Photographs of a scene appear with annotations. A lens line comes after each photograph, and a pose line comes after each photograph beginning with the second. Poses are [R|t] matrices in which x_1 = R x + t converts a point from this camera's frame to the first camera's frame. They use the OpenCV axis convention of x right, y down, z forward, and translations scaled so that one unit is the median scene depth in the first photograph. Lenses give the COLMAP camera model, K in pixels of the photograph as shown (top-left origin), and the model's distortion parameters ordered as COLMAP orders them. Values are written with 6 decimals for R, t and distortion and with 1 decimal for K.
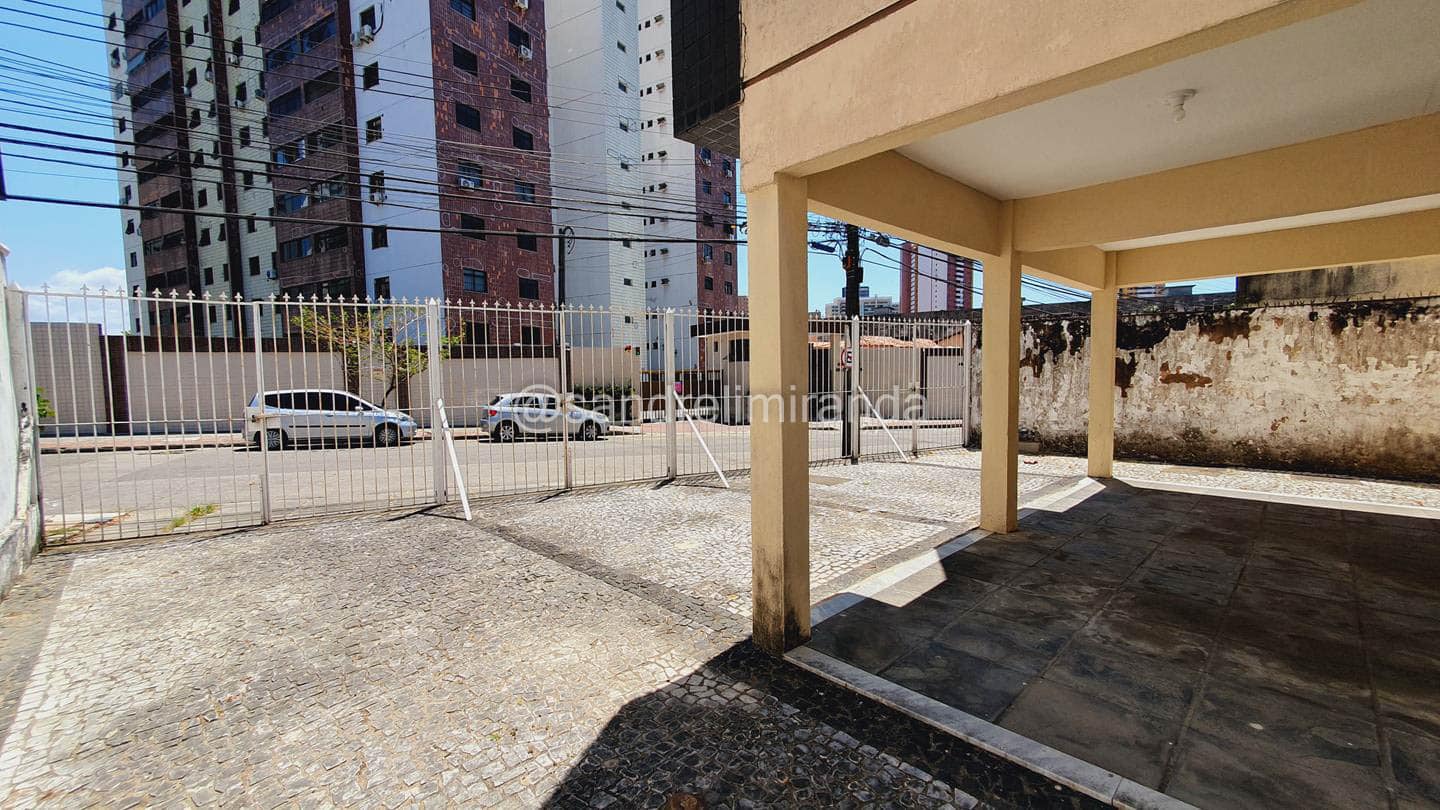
lens RADIAL K [[574.8, 0, 717.8], [0, 574.8, 401.9], [0, 0, 1]] dist [0.007631, -0.000681]
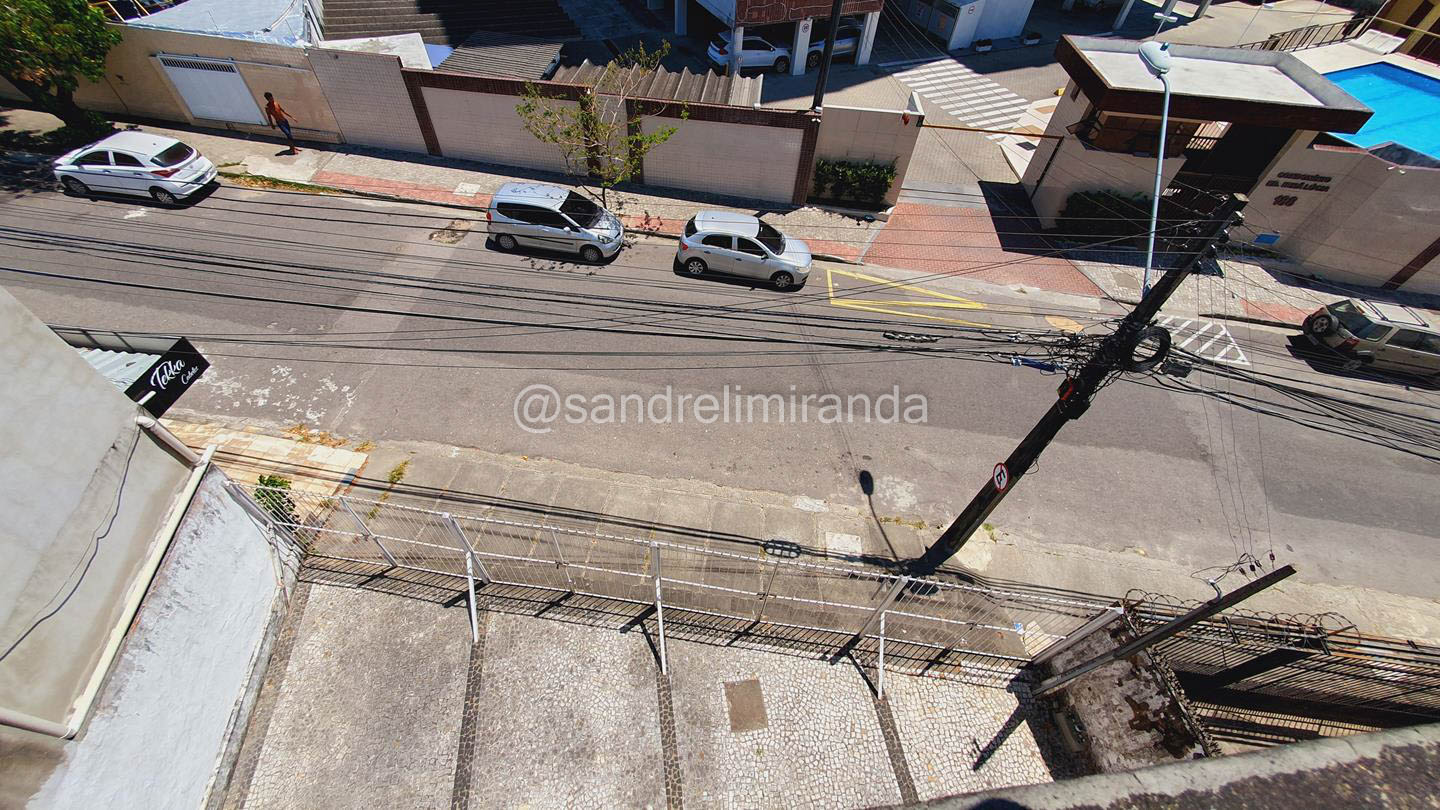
lens RADIAL K [[574.8, 0, 707.4], [0, 574.8, 407.6], [0, 0, 1]] dist [0.007631, -0.000681]
pose [[0.805607, 0.483636, -0.342188, 0.189524], [-0.085440, 0.666386, 0.740696, -0.912926], [0.586257, -0.567473, 0.578167, 0.533618]]
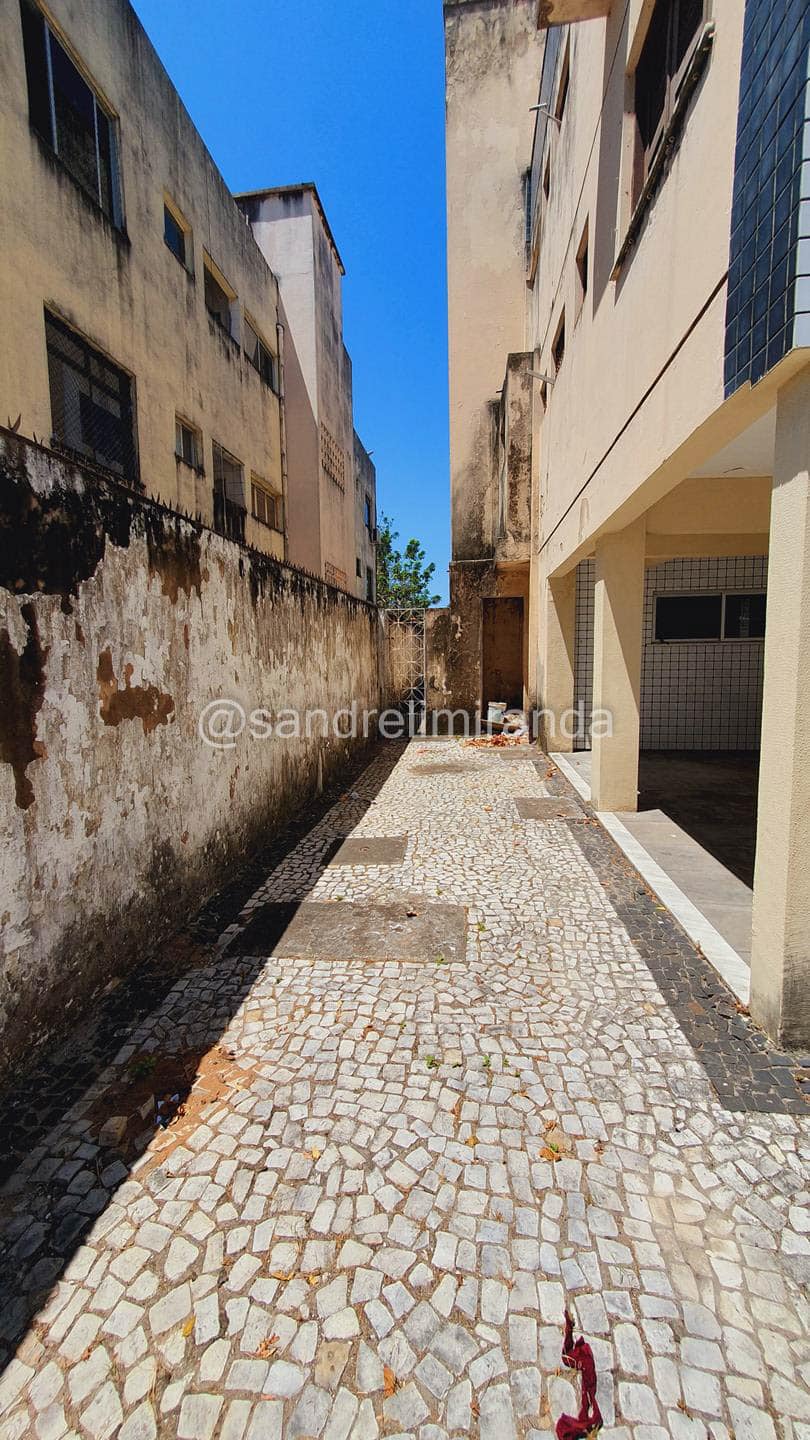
lens RADIAL K [[574.8, 0, 397.7], [0, 574.8, 711.9], [0, 0, 1]] dist [0.007631, -0.000681]
pose [[-0.637620, -0.054734, 0.768404, 0.448311], [0.066522, 0.989835, 0.125707, -0.062969], [-0.767474, 0.131269, -0.627497, 1.036355]]
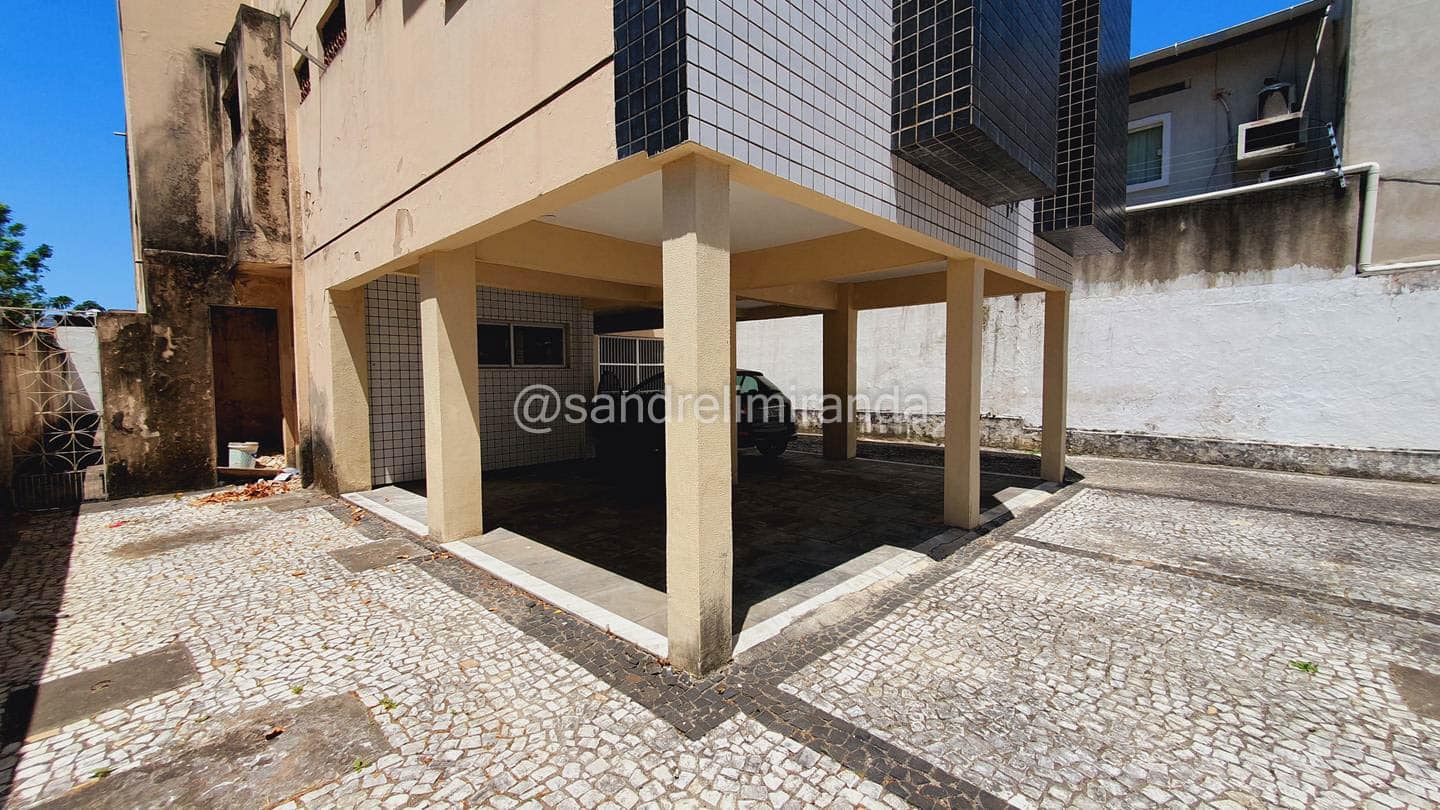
lens RADIAL K [[574.8, 0, 714.0], [0, 574.8, 408.8], [0, 0, 1]] dist [0.007631, -0.000681]
pose [[-0.998575, 0.028704, -0.044985, 0.521821], [0.023434, 0.993251, 0.113592, -0.059322], [0.047942, 0.112375, -0.992509, 1.066497]]
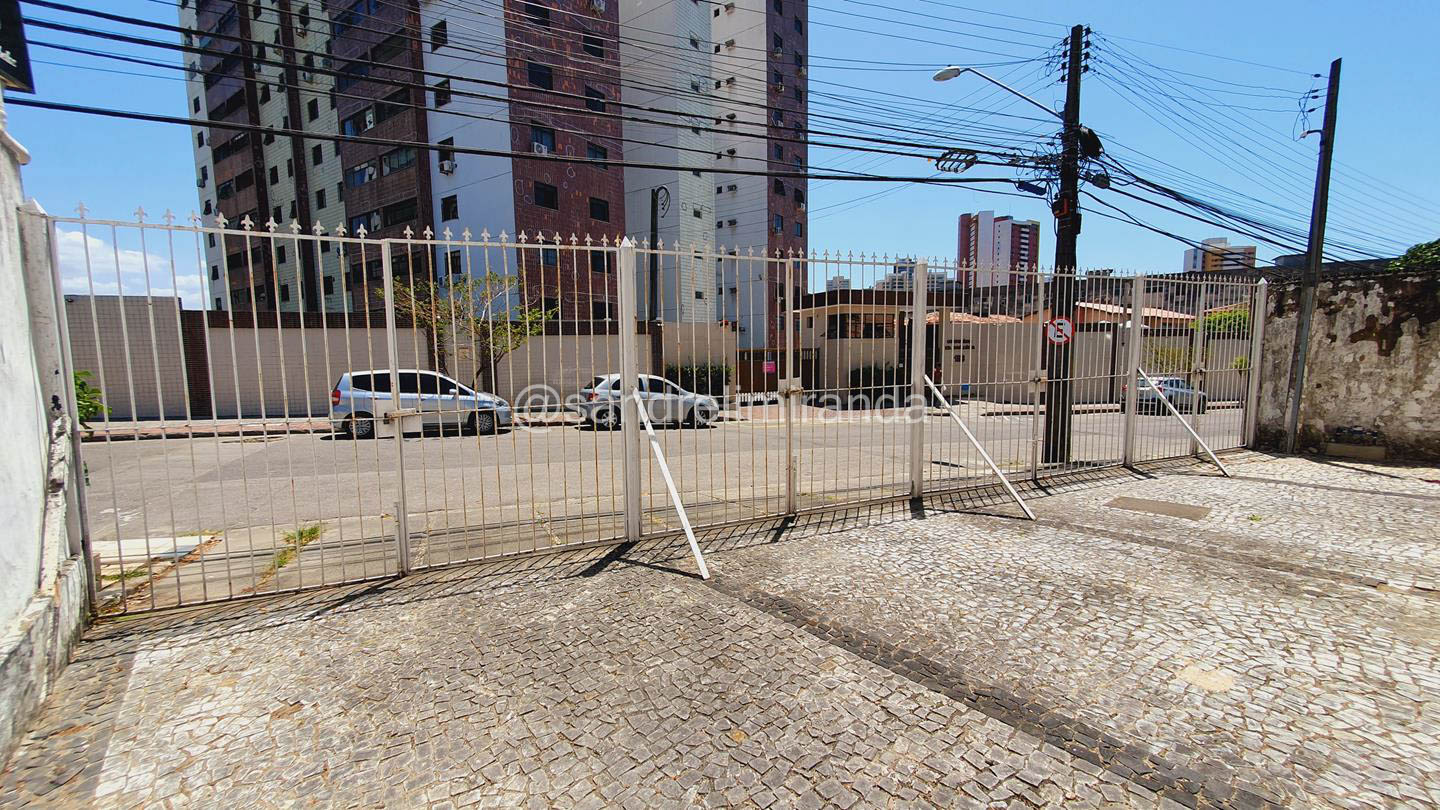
lens RADIAL K [[574.8, 0, 712.9], [0, 574.8, 402.2], [0, 0, 1]] dist [0.007631, -0.000681]
pose [[0.996850, 0.006522, -0.079042, -0.242852], [-0.003645, 0.999327, 0.036492, -0.009376], [0.079227, -0.036089, 0.996203, 0.239203]]
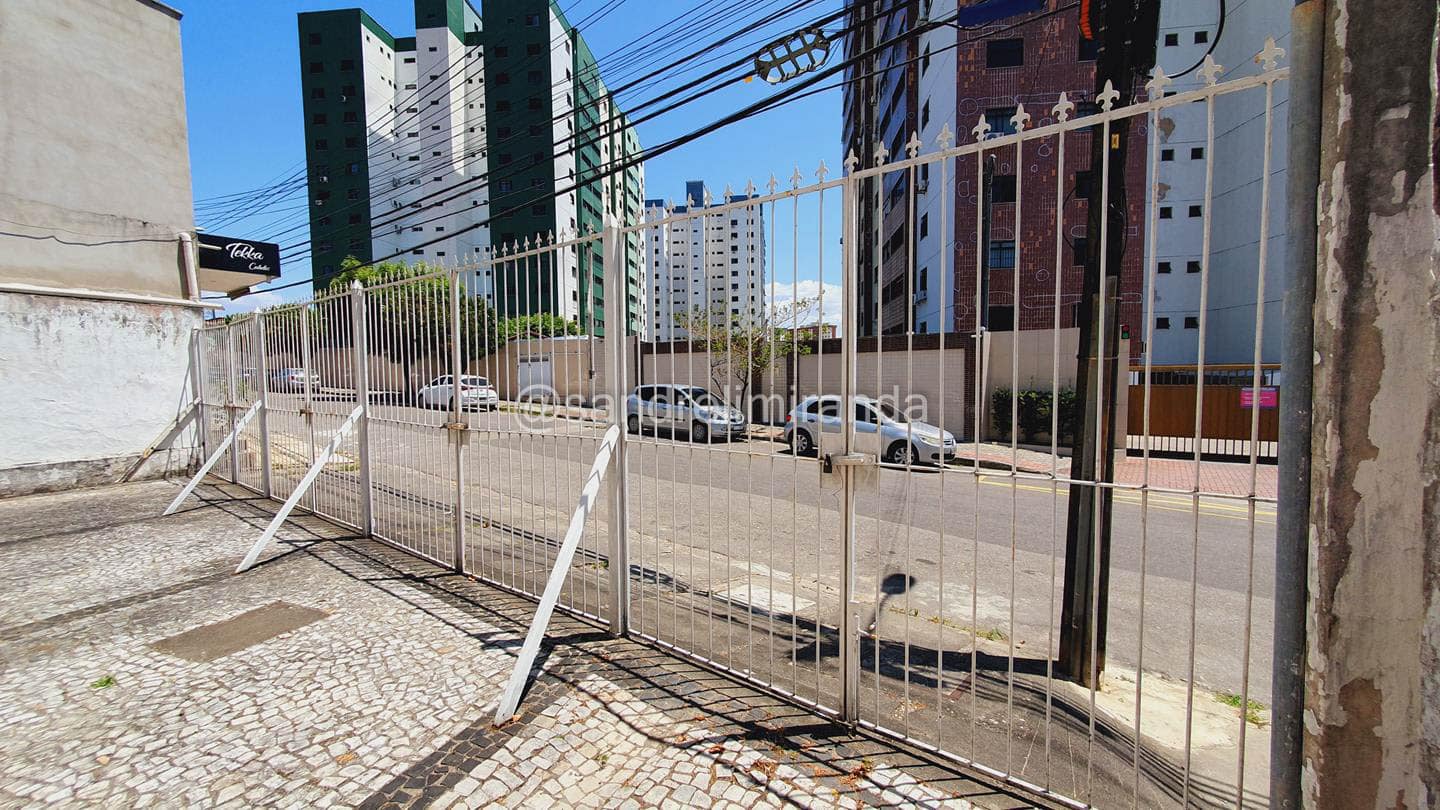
lens RADIAL K [[574.8, 0, 711.1], [0, 574.8, 403.1], [0, 0, 1]] dist [0.007631, -0.000681]
pose [[0.398525, 0.056738, -0.915401, 0.604667], [-0.047346, 0.998027, 0.041247, -0.059975], [0.915935, 0.026902, 0.400425, 0.964375]]
